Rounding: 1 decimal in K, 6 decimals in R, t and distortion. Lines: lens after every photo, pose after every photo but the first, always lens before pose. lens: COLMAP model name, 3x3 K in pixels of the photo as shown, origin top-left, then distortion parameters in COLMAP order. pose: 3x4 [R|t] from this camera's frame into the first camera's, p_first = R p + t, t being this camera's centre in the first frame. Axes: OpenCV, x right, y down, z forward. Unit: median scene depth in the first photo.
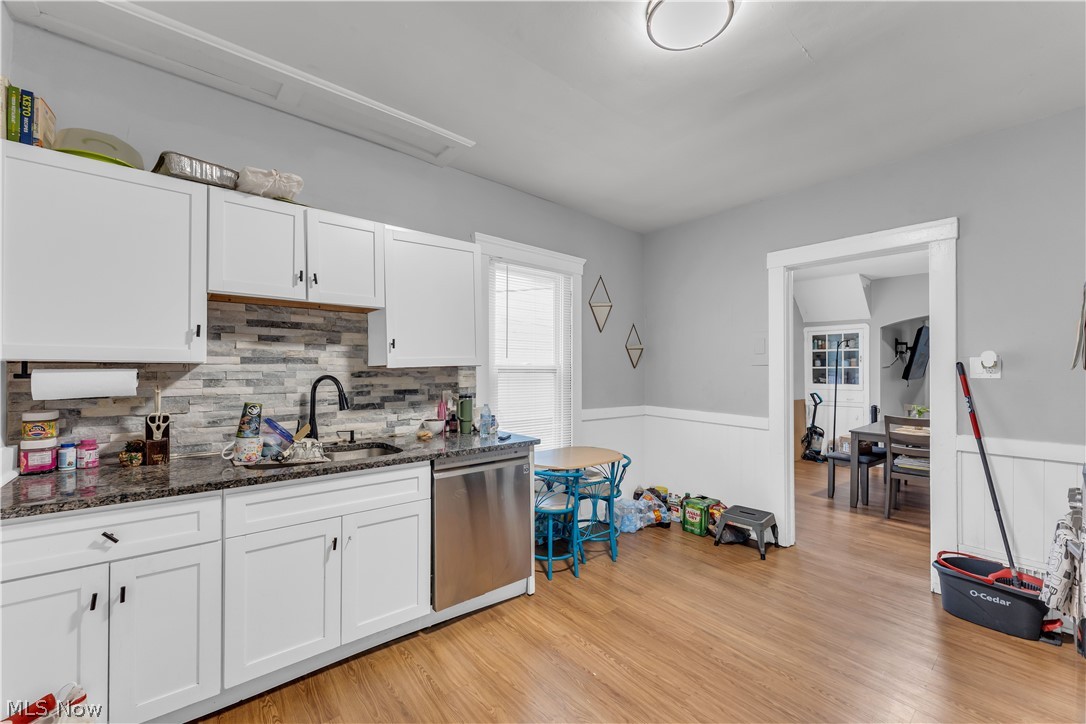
lens RADIAL K [[426.8, 0, 542.7], [0, 426.8, 366.7], [0, 0, 1]] dist [0.000004, 0.000004]
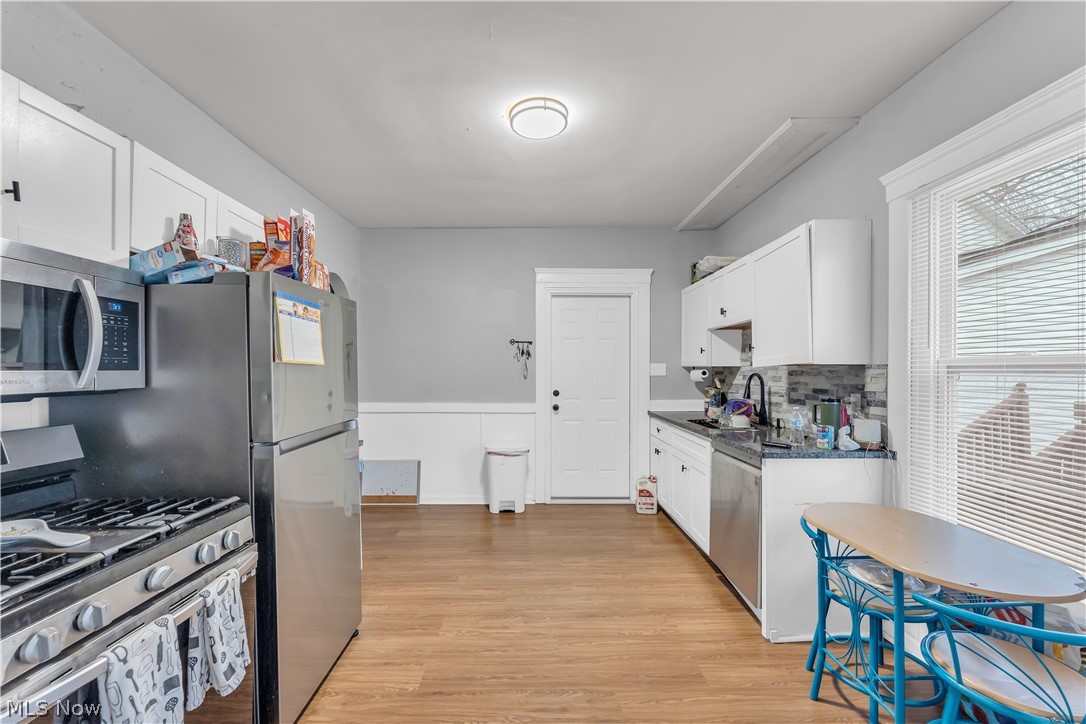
lens RADIAL K [[426.8, 0, 543.3], [0, 426.8, 369.3], [0, 0, 1]] dist [0.000004, 0.000004]
pose [[-0.625977, -0.010723, -0.779768, 0.829537], [-0.005894, 0.999942, -0.009019, 0.020691], [0.779819, -0.001050, -0.626004, 1.101349]]
